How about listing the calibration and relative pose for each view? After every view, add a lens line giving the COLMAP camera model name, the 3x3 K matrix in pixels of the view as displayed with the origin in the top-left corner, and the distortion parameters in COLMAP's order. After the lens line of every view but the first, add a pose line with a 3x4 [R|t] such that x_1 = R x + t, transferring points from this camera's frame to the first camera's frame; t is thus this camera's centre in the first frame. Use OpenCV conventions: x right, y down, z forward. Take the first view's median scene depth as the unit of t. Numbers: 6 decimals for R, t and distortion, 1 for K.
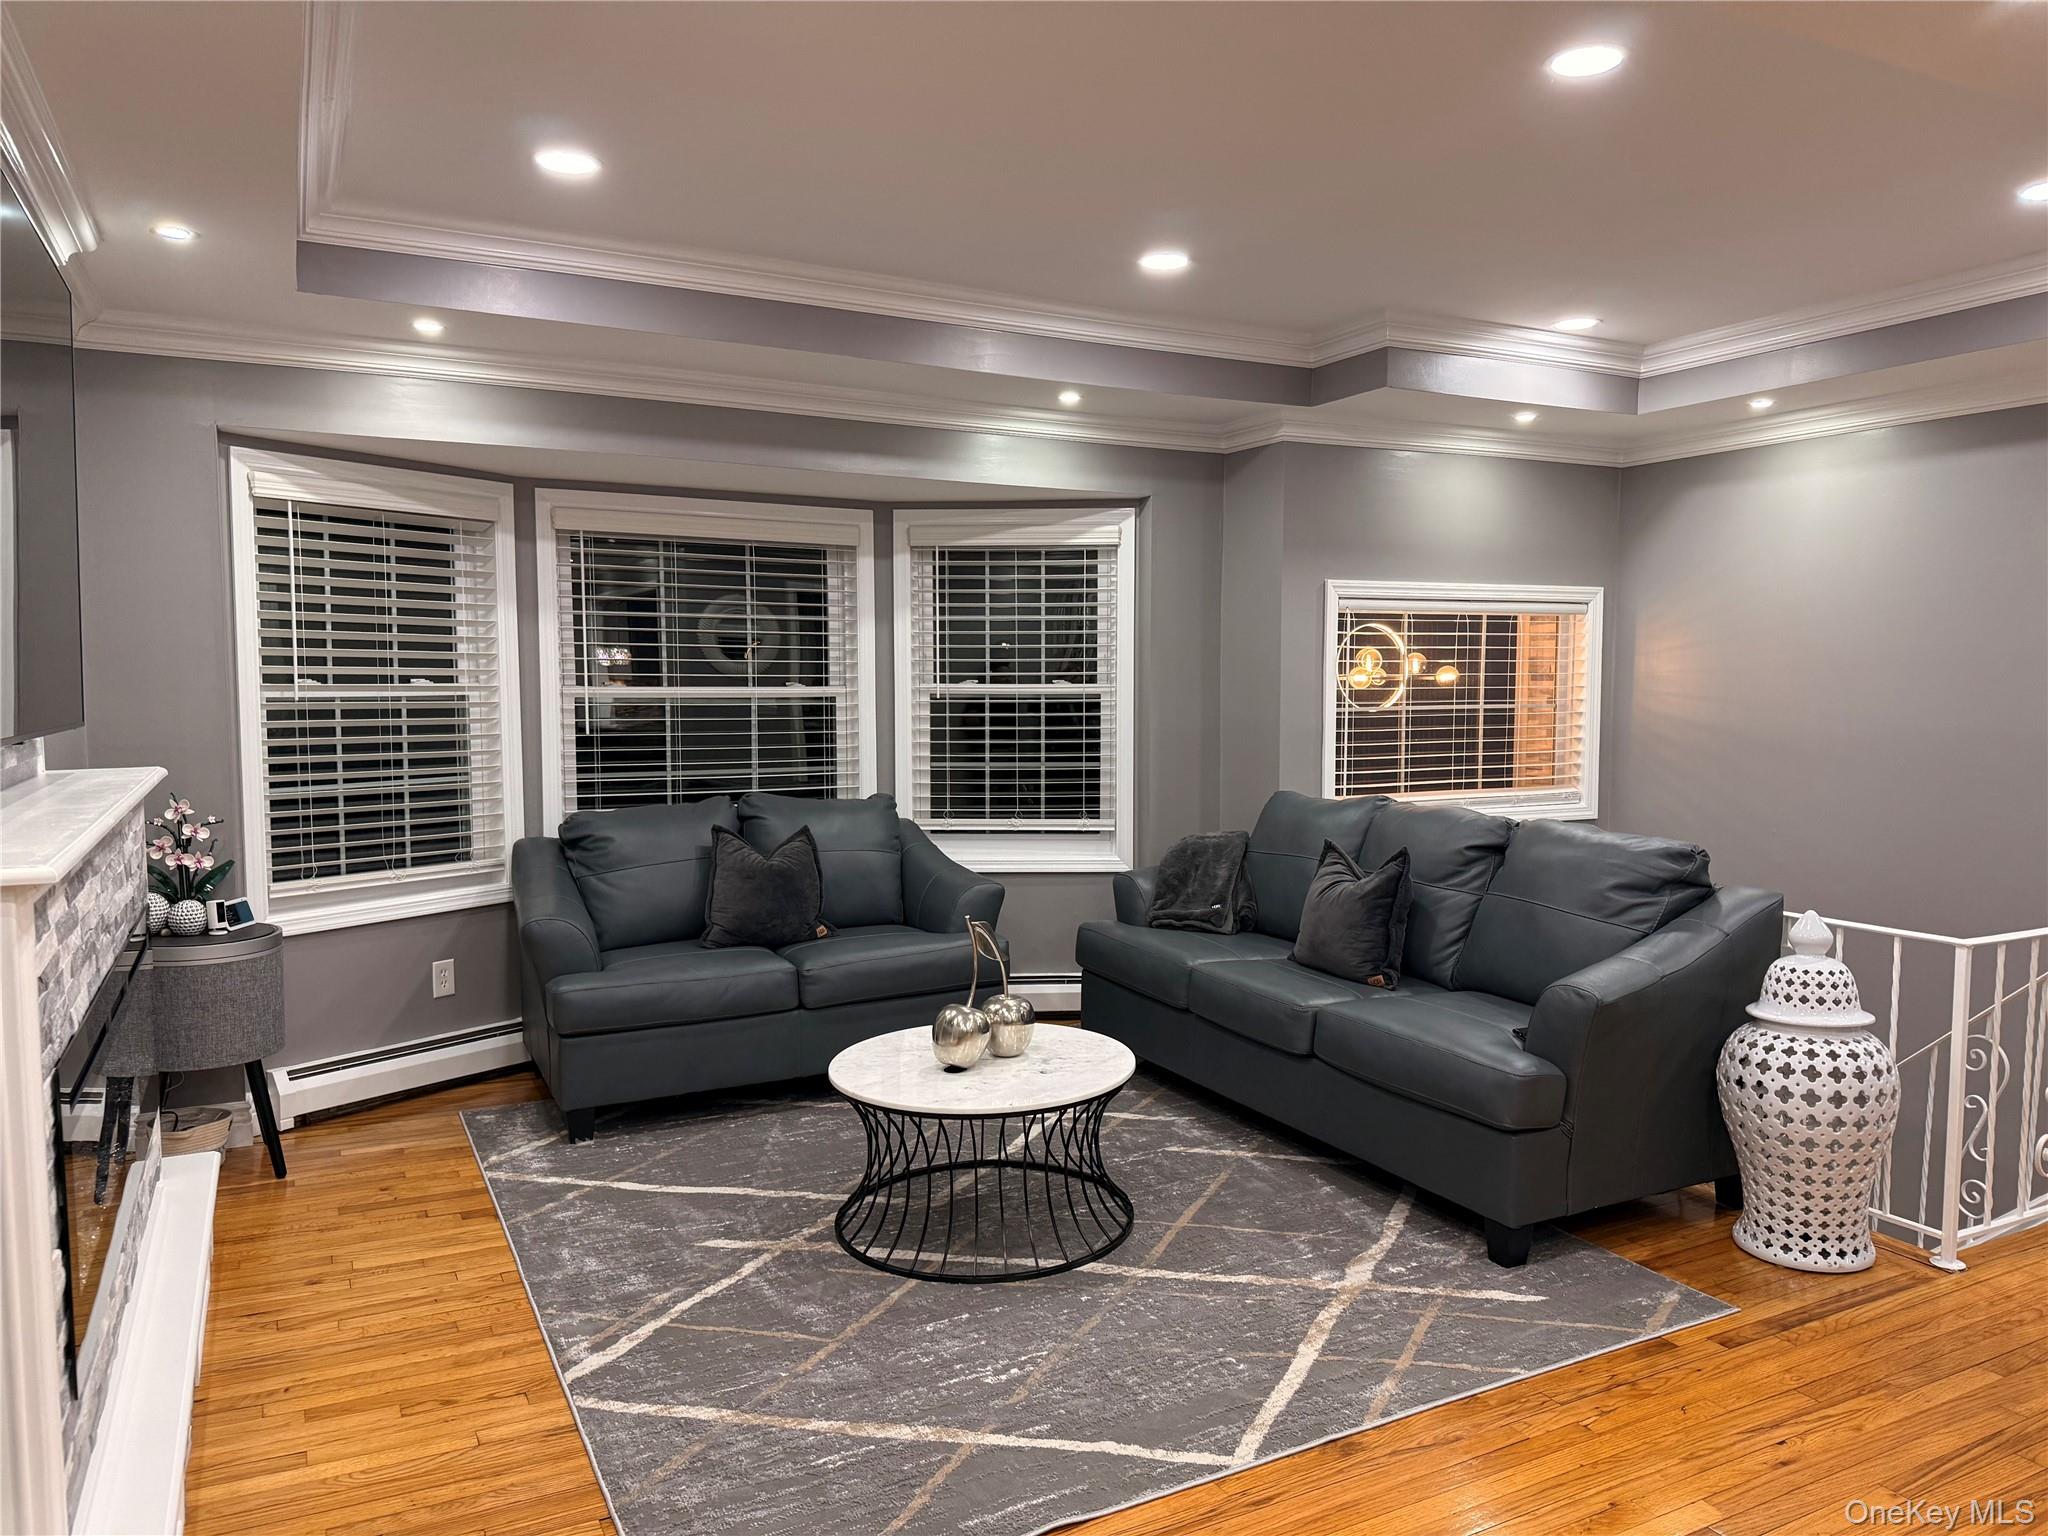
lens RADIAL K [[1405.6, 0, 1024.0], [0, 1405.6, 768.0], [0, 0, 1]] dist [-0.002279, -0.000497]
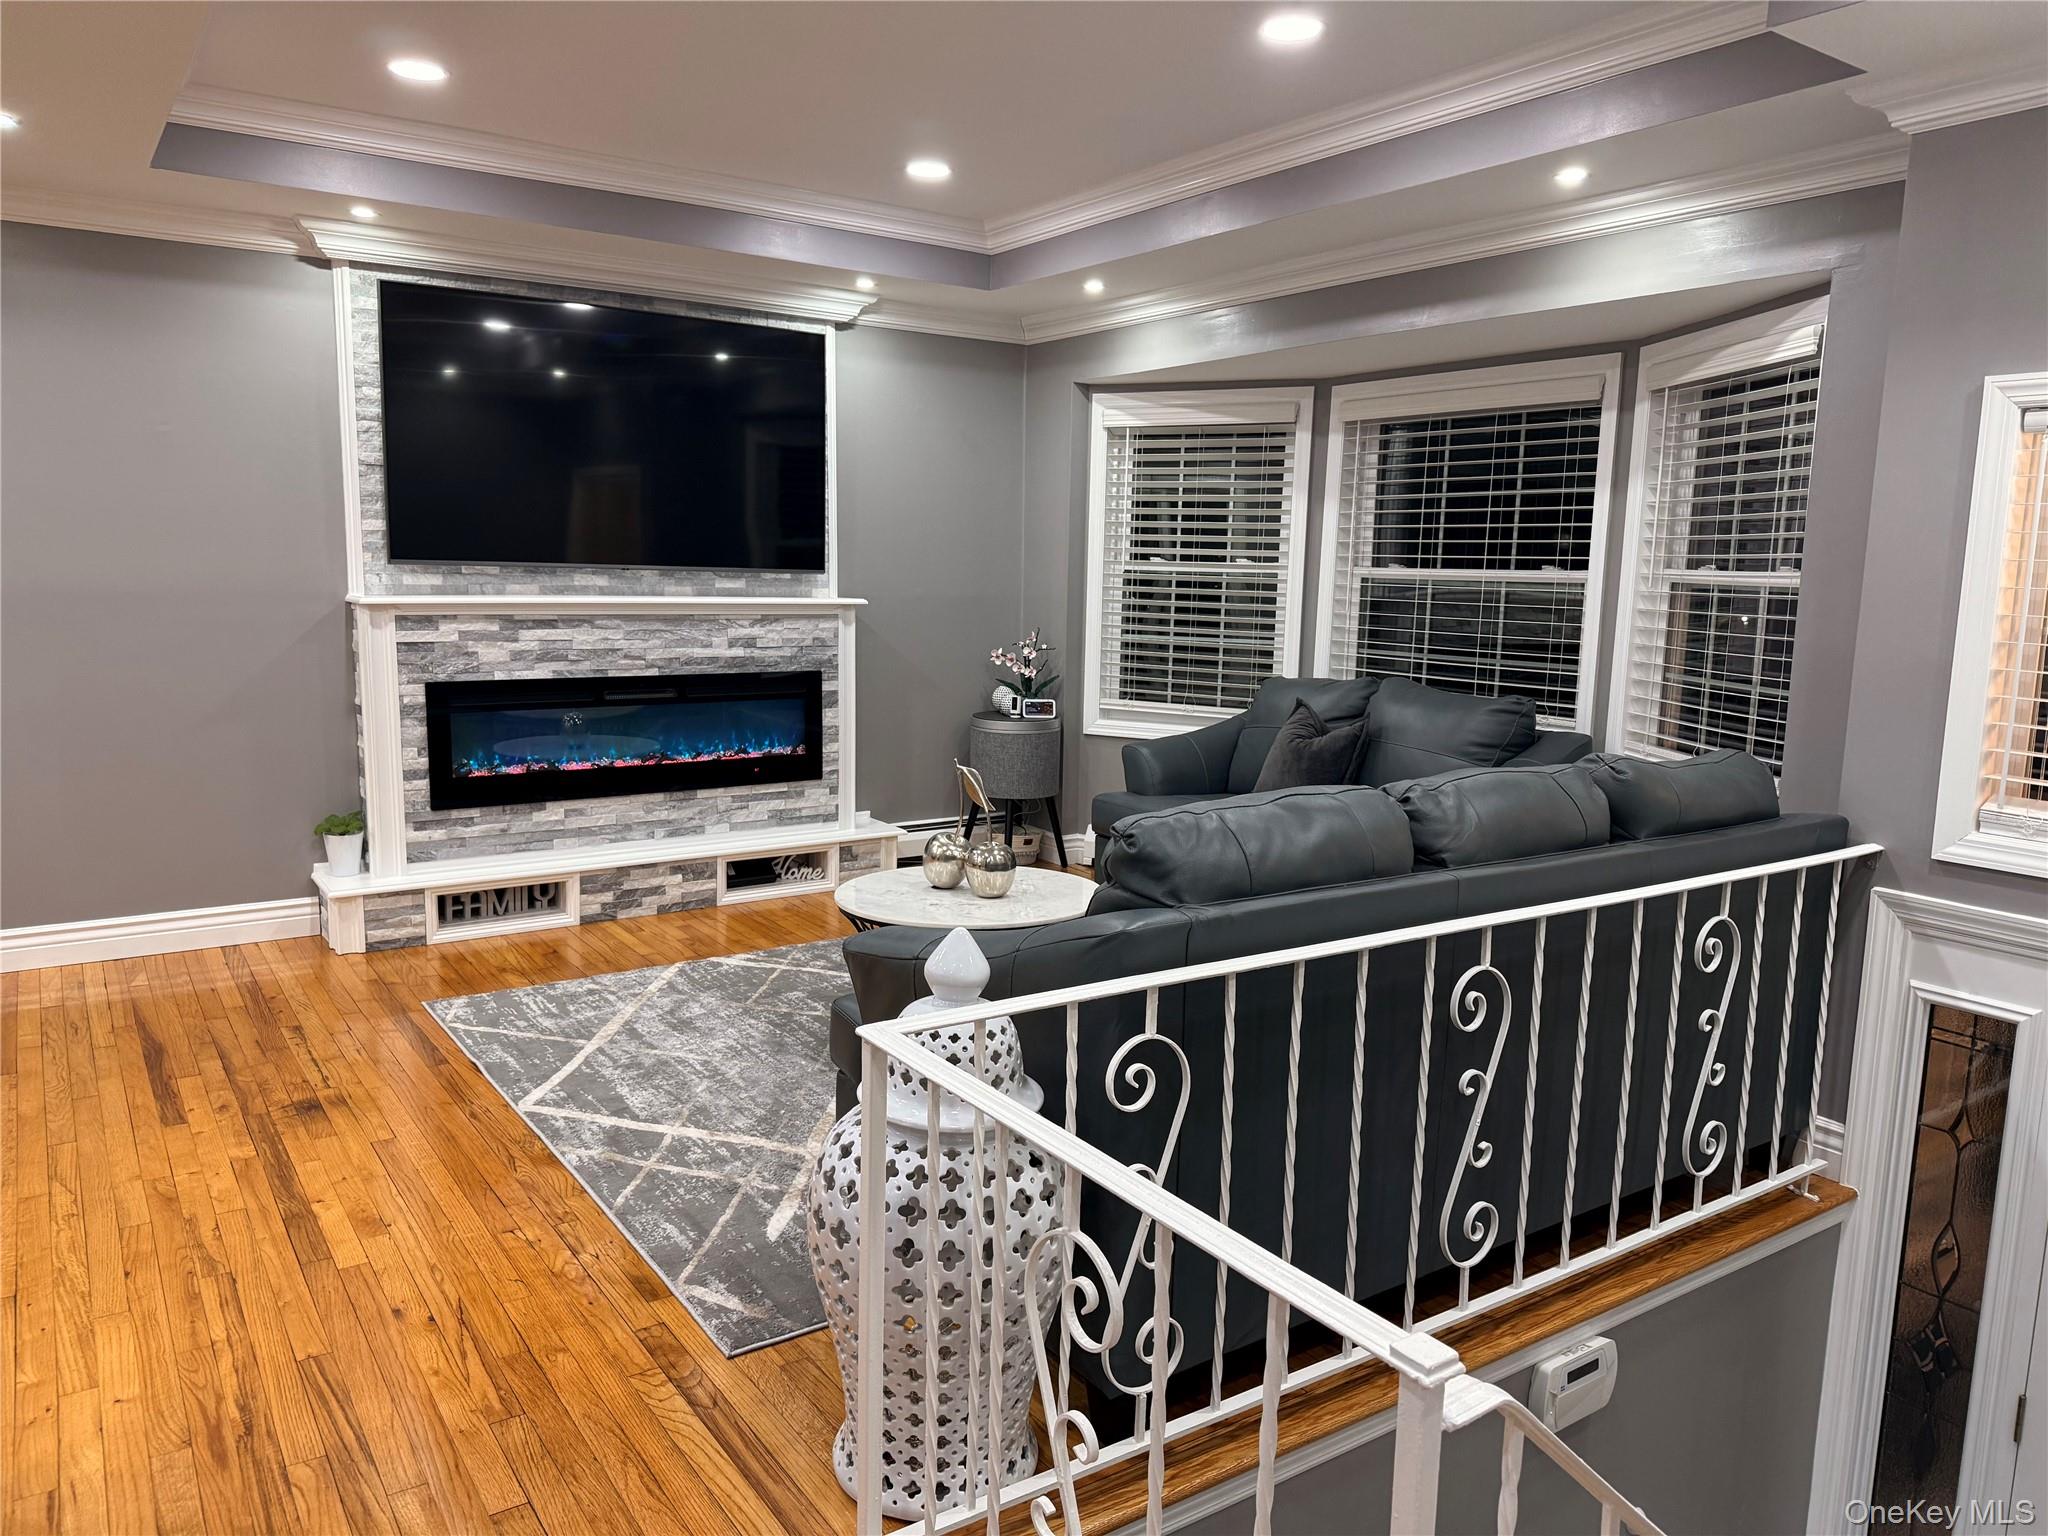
lens RADIAL K [[1364.4, 0, 1024.0], [0, 1364.4, 768.0], [0, 0, 1]] dist [0.065826, -0.002531]
pose [[0.140373, 0.157181, -0.977543, 0.804317], [-0.080539, 0.985859, 0.146953, -0.045311], [0.986818, 0.058102, 0.151047, 0.666737]]
